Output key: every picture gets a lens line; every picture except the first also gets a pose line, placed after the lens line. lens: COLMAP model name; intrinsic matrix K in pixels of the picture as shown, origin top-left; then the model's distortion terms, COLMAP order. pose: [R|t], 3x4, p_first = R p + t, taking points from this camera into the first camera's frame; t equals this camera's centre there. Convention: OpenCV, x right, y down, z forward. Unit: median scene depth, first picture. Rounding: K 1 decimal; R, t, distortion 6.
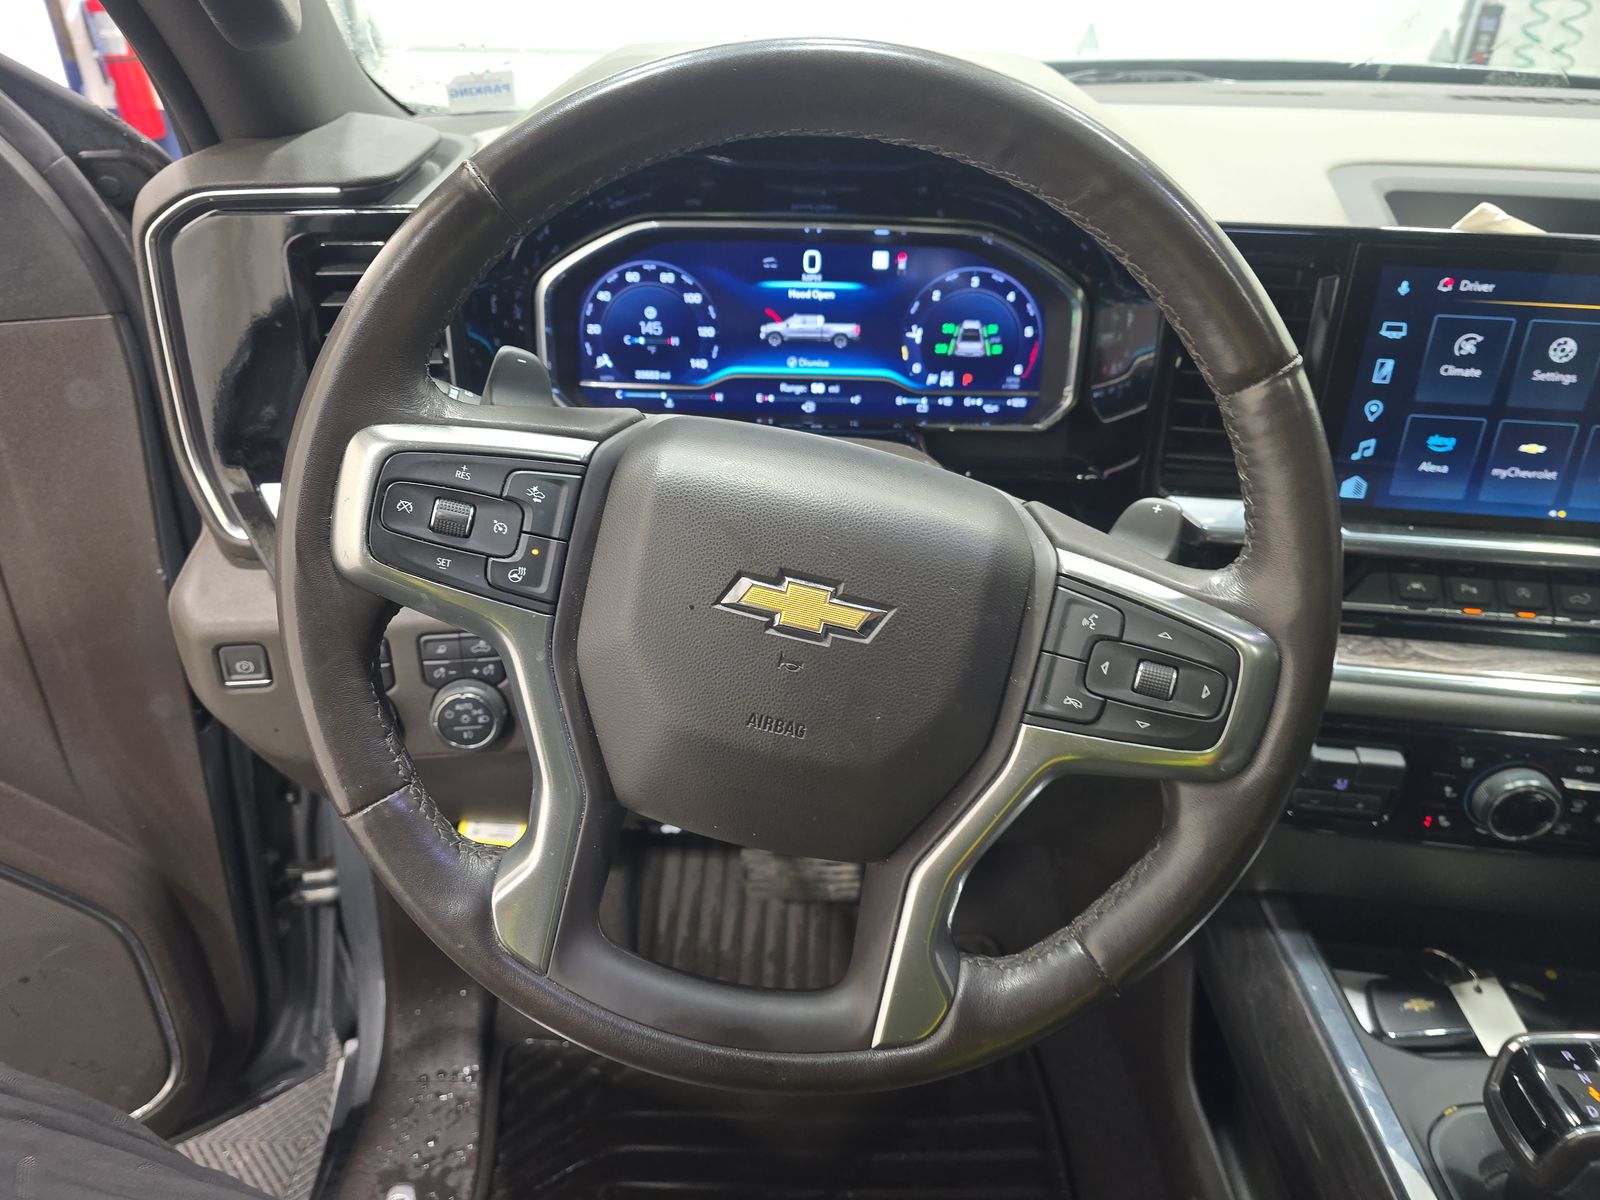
lens RADIAL K [[1091.7, 0, 801.3], [0, 1091.7, 624.2], [0, 0, 1]] dist [0.061811, -0.068965]
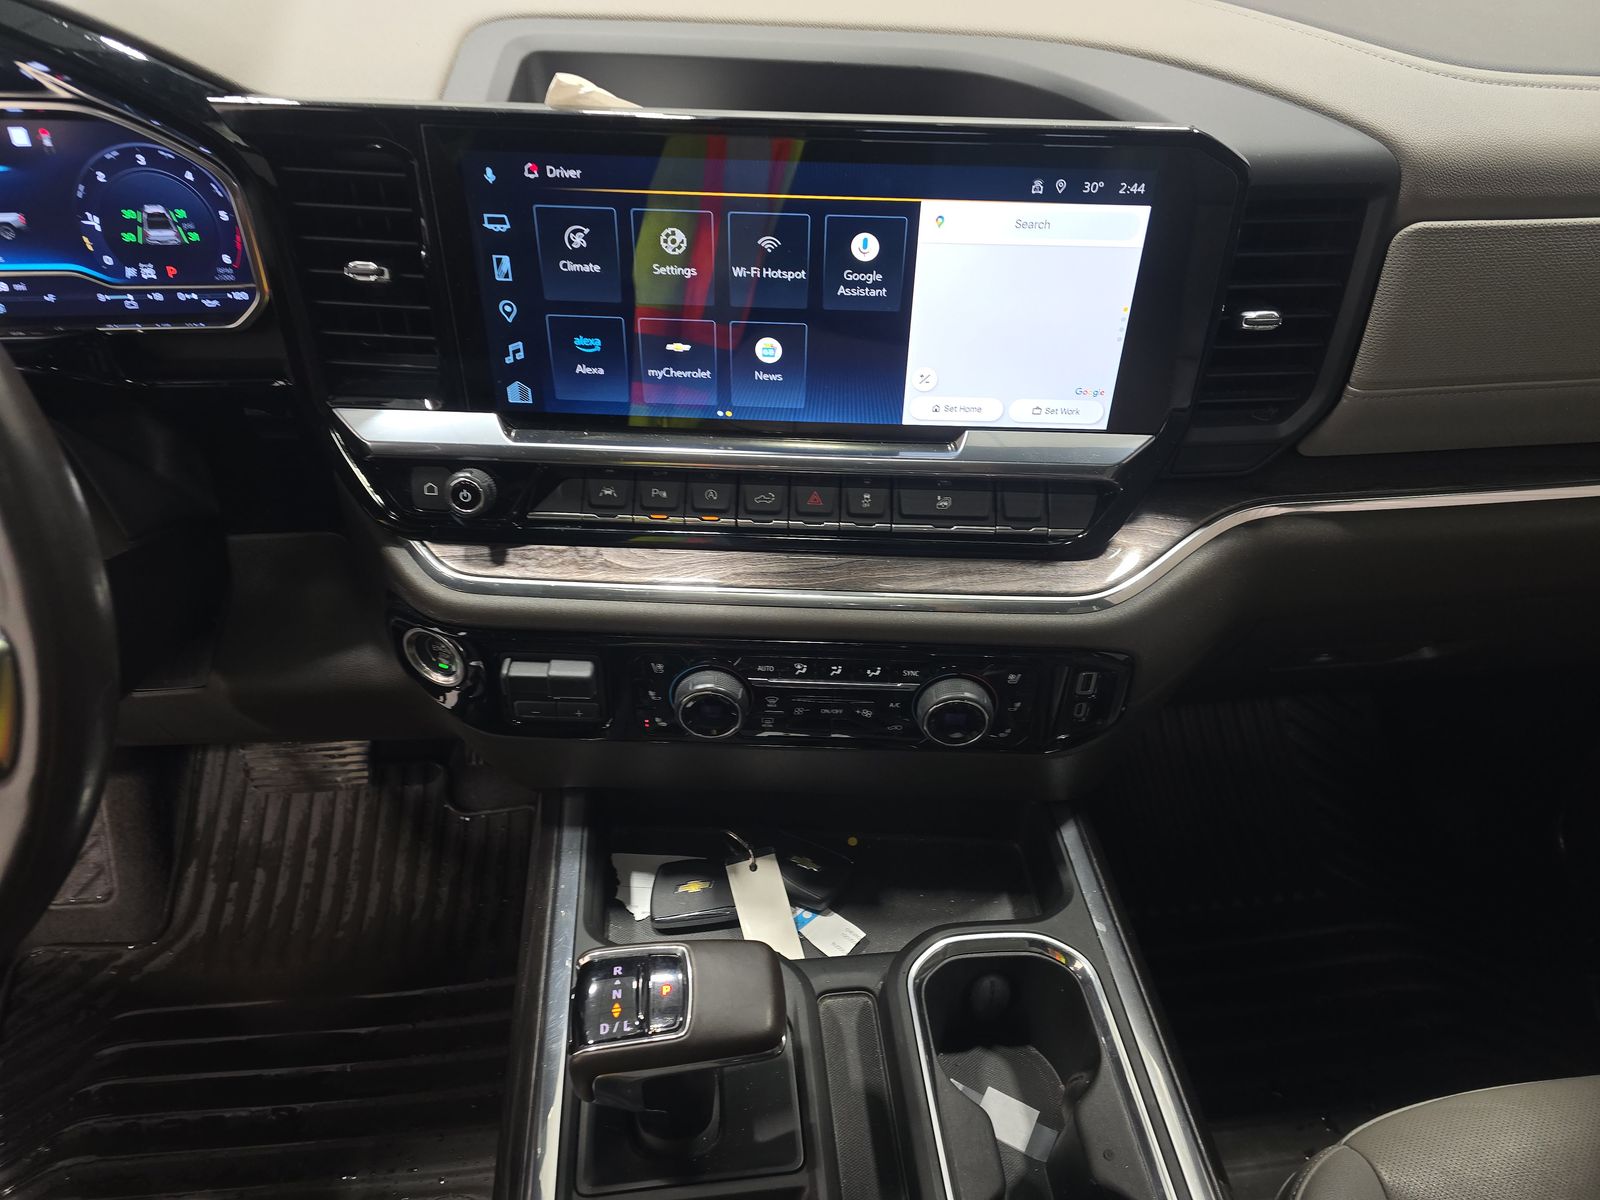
lens RADIAL K [[1060.7, 0, 798.1], [0, 1060.7, 615.1], [0, 0, 1]] dist [0.071615, -0.058086]
pose [[0.995108, -0.062851, 0.076228, 0.587286], [0.050183, 0.986164, 0.157992, -0.061168], [-0.085104, -0.153394, 0.984494, 0.041787]]
